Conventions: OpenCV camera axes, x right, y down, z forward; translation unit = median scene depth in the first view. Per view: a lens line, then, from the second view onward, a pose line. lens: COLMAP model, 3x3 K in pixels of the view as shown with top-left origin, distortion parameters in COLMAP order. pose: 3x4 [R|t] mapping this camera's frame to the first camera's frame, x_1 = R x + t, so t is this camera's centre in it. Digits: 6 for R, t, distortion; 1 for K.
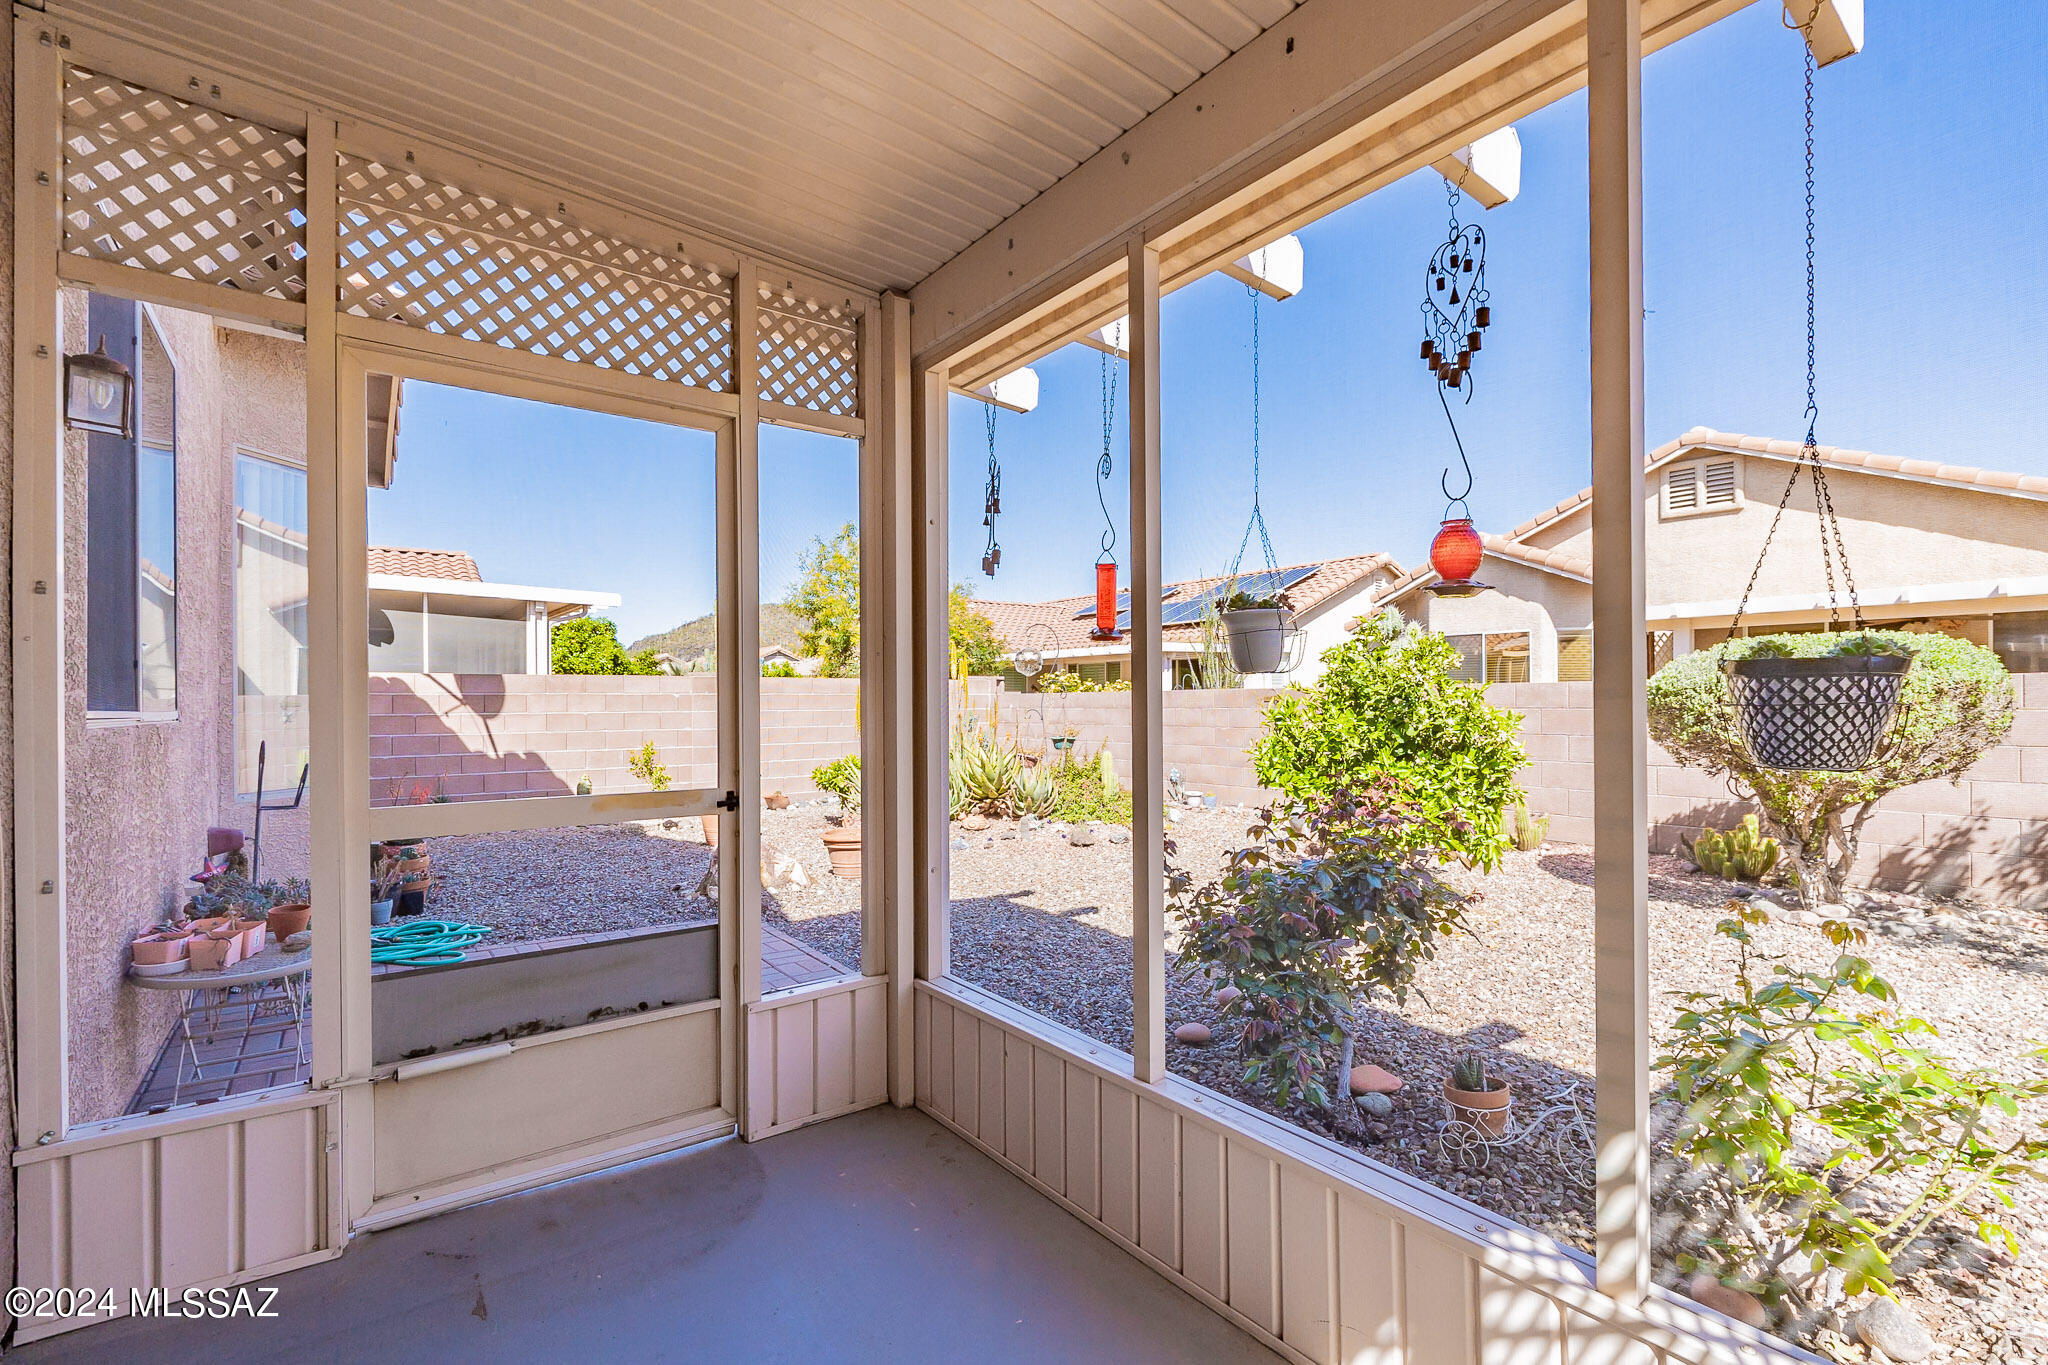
lens RADIAL K [[897.0, 0, 1022.6], [0, 897.0, 686.5], [0, 0, 1]] dist [0.000112, 0.000095]
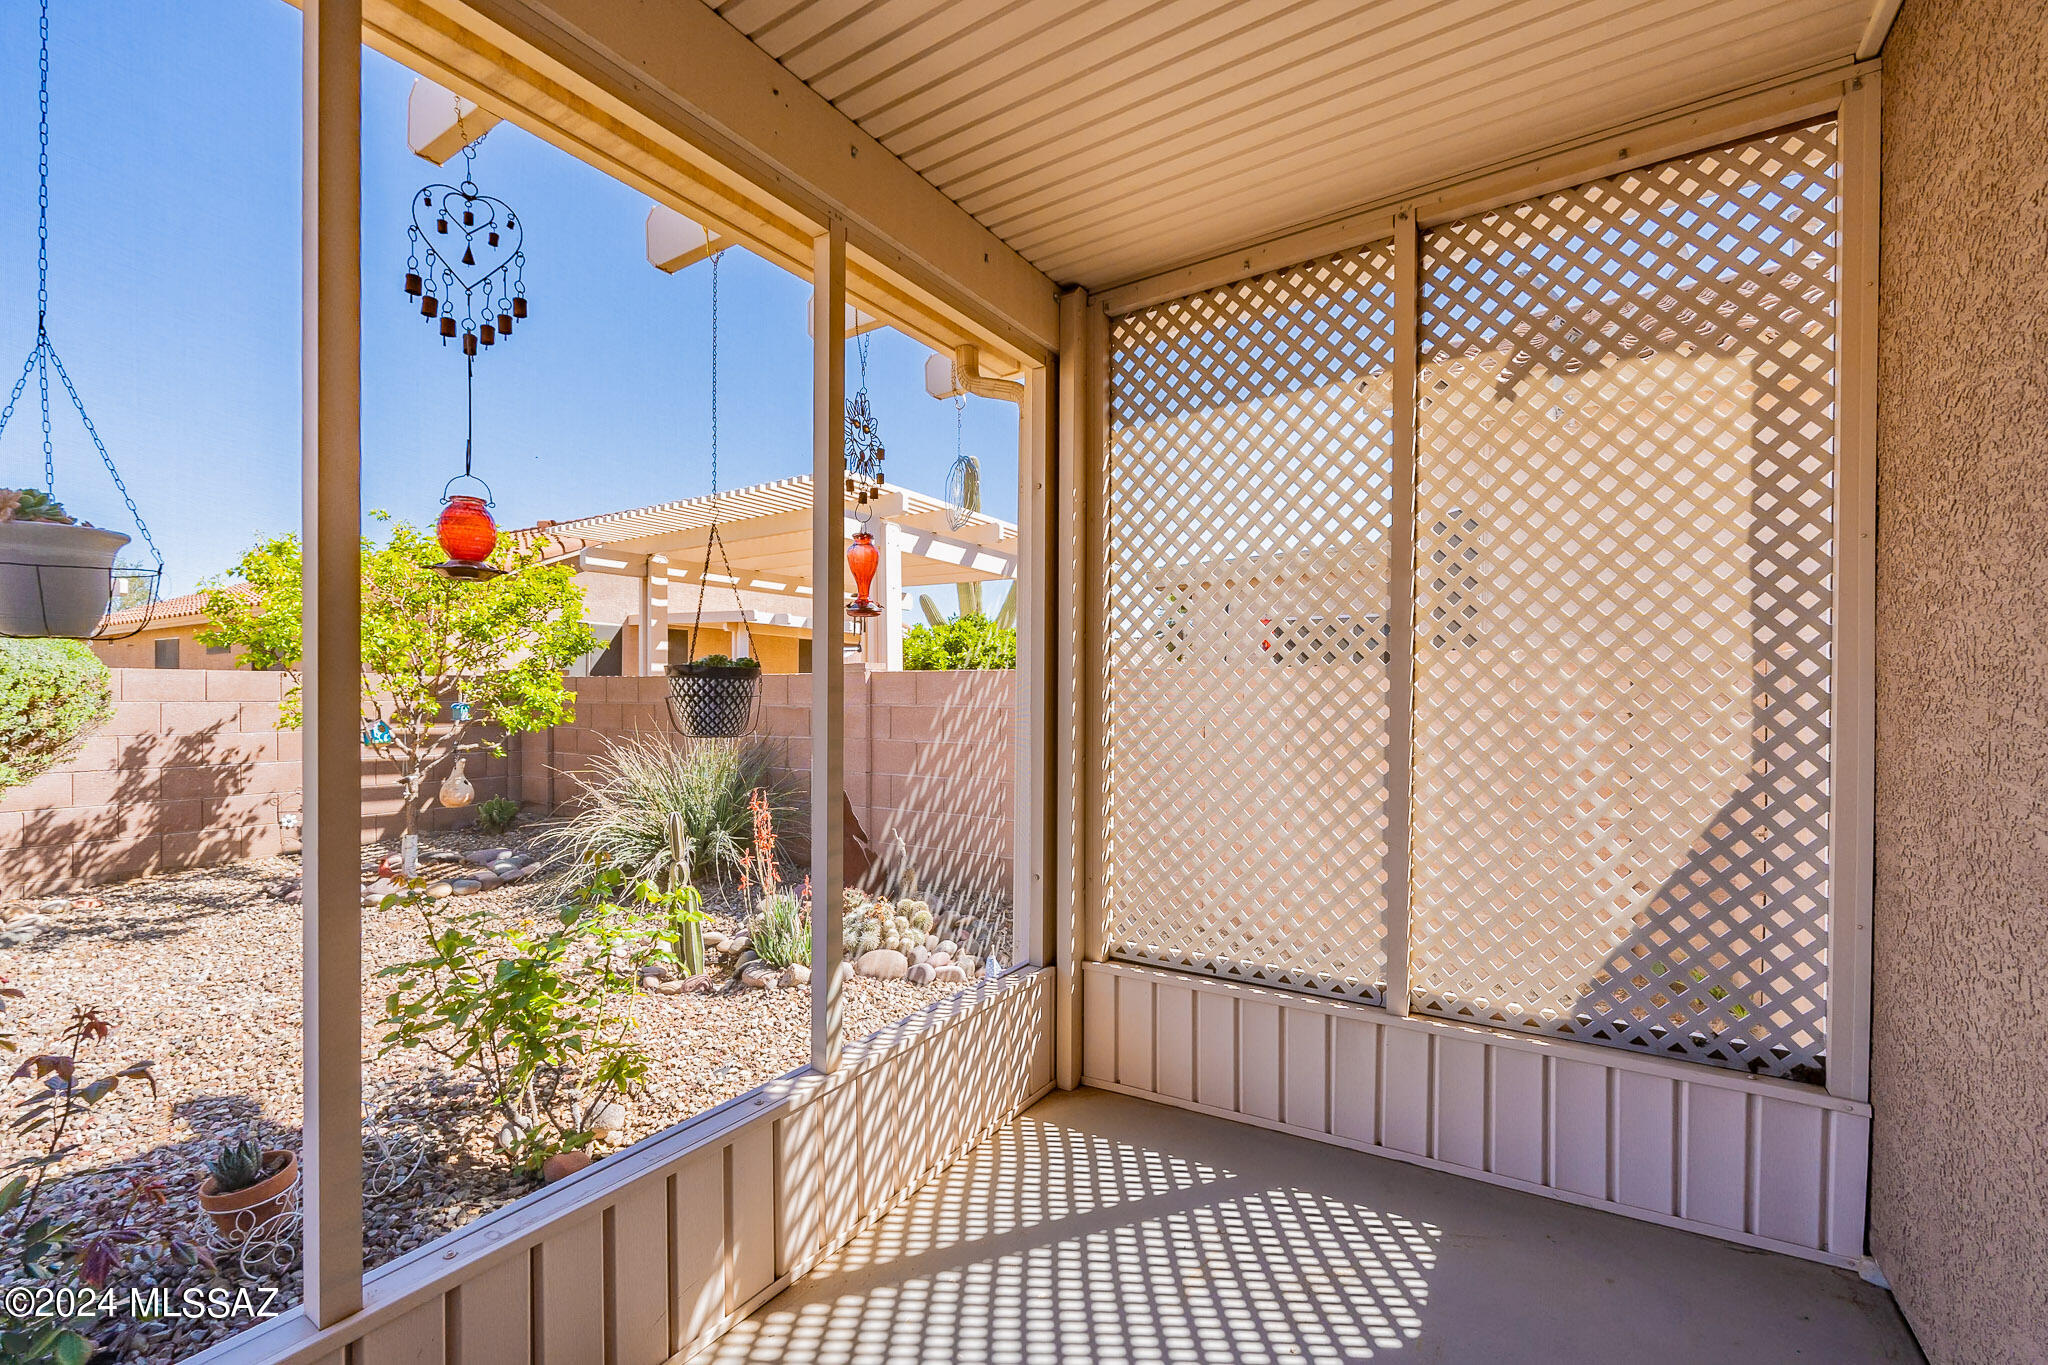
lens RADIAL K [[897.0, 0, 1022.6], [0, 897.0, 686.5], [0, 0, 1]] dist [0.000112, 0.000095]
pose [[-0.332946, 0.007880, 0.942913, -0.584313], [-0.014320, 0.999808, -0.013412, 0.014575], [-0.942837, -0.017968, -0.332769, 0.756158]]
